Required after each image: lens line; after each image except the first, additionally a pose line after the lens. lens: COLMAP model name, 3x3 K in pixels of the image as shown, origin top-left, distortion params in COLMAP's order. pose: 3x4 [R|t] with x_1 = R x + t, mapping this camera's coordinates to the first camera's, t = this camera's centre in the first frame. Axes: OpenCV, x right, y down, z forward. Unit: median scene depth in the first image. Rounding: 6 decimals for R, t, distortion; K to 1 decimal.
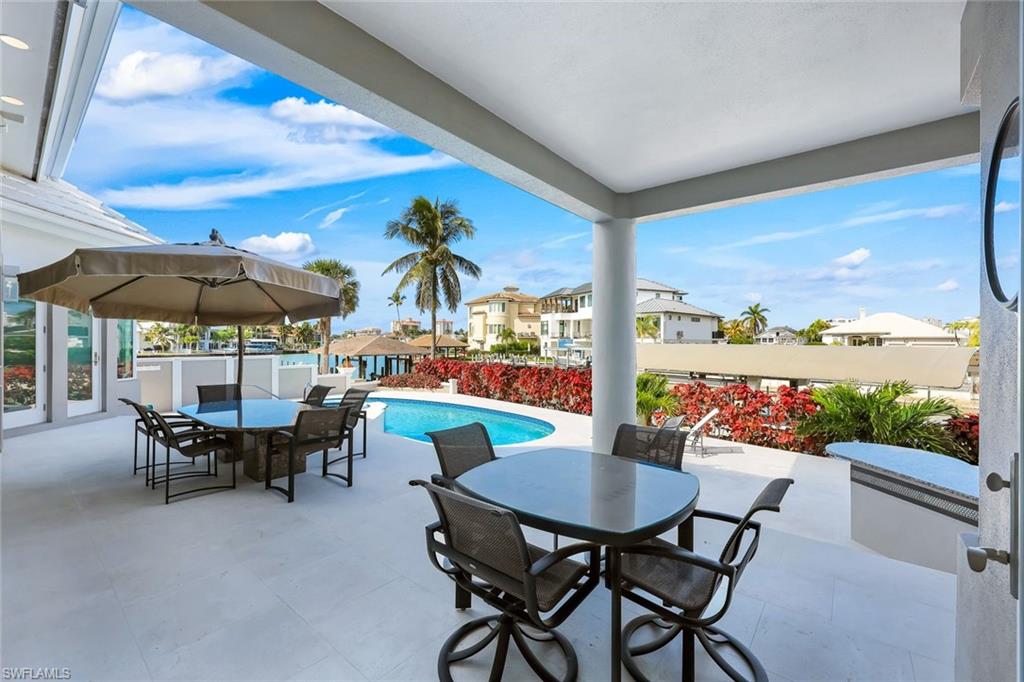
lens RADIAL K [[418.8, 0, 508.0], [0, 418.8, 342.0], [0, 0, 1]] dist [0.001605, -0.000100]
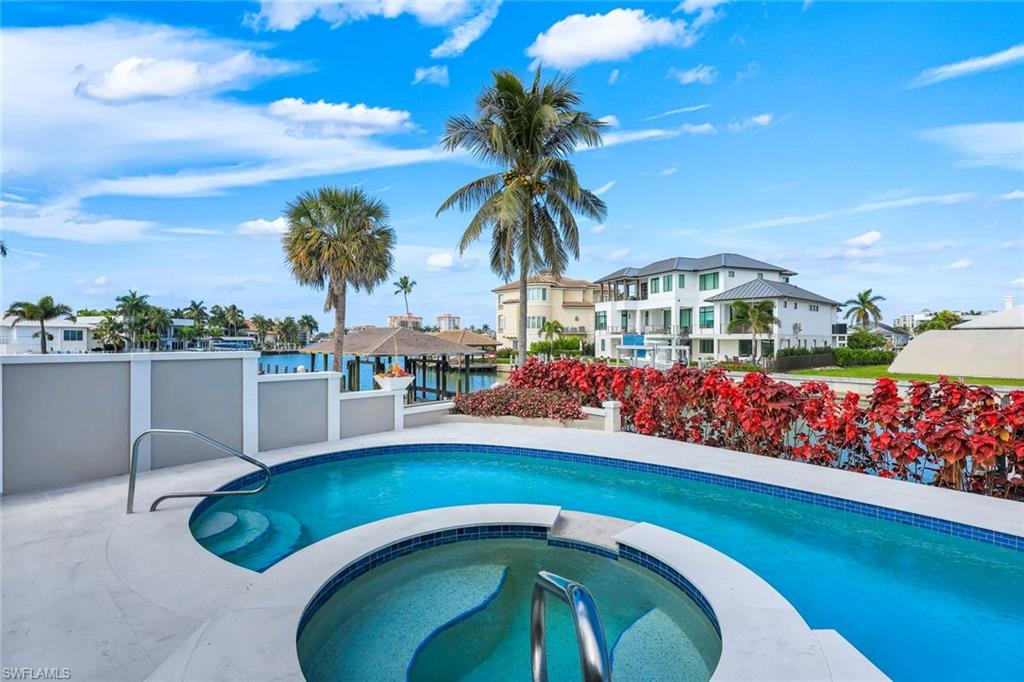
lens RADIAL K [[489.8, 0, 512.0], [0, 489.8, 341.0], [0, 0, 1]] dist [0.004255, 0.000290]
pose [[0.999796, -0.000674, -0.020180, -0.058503], [0.000657, 0.999999, -0.000841, 0.004697], [0.020181, 0.000827, 0.999796, 0.105493]]
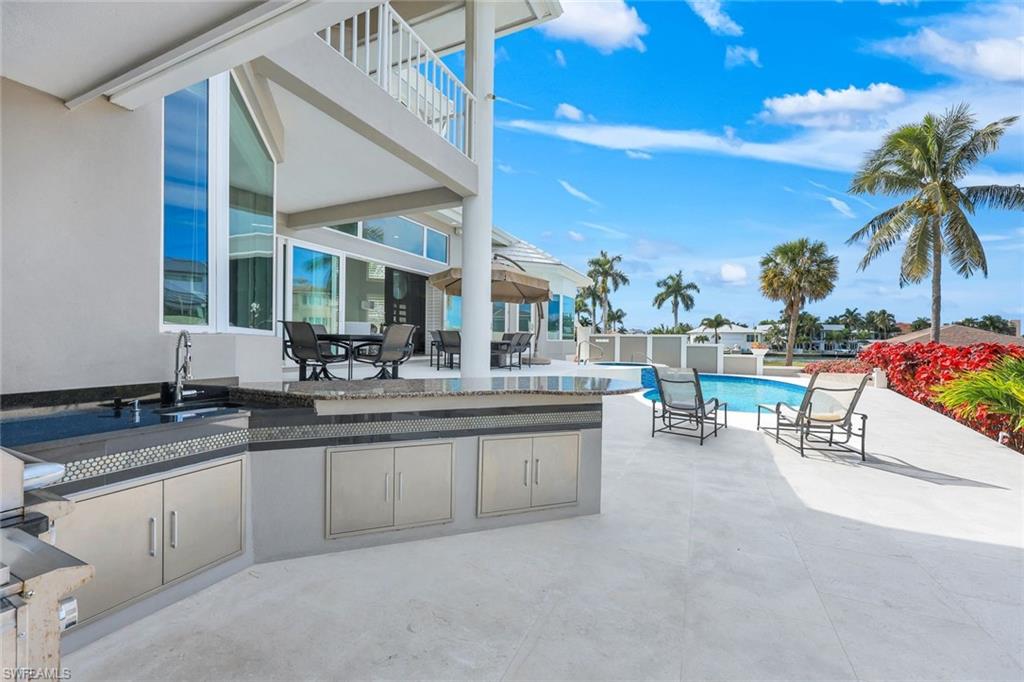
lens RADIAL K [[418.8, 0, 508.0], [0, 418.8, 342.0], [0, 0, 1]] dist [0.001605, -0.000100]
pose [[0.256834, 0.004672, -0.966444, 0.102533], [-0.012803, 0.999917, 0.001431, 0.012408], [0.966371, 0.012006, 0.256872, 0.044117]]
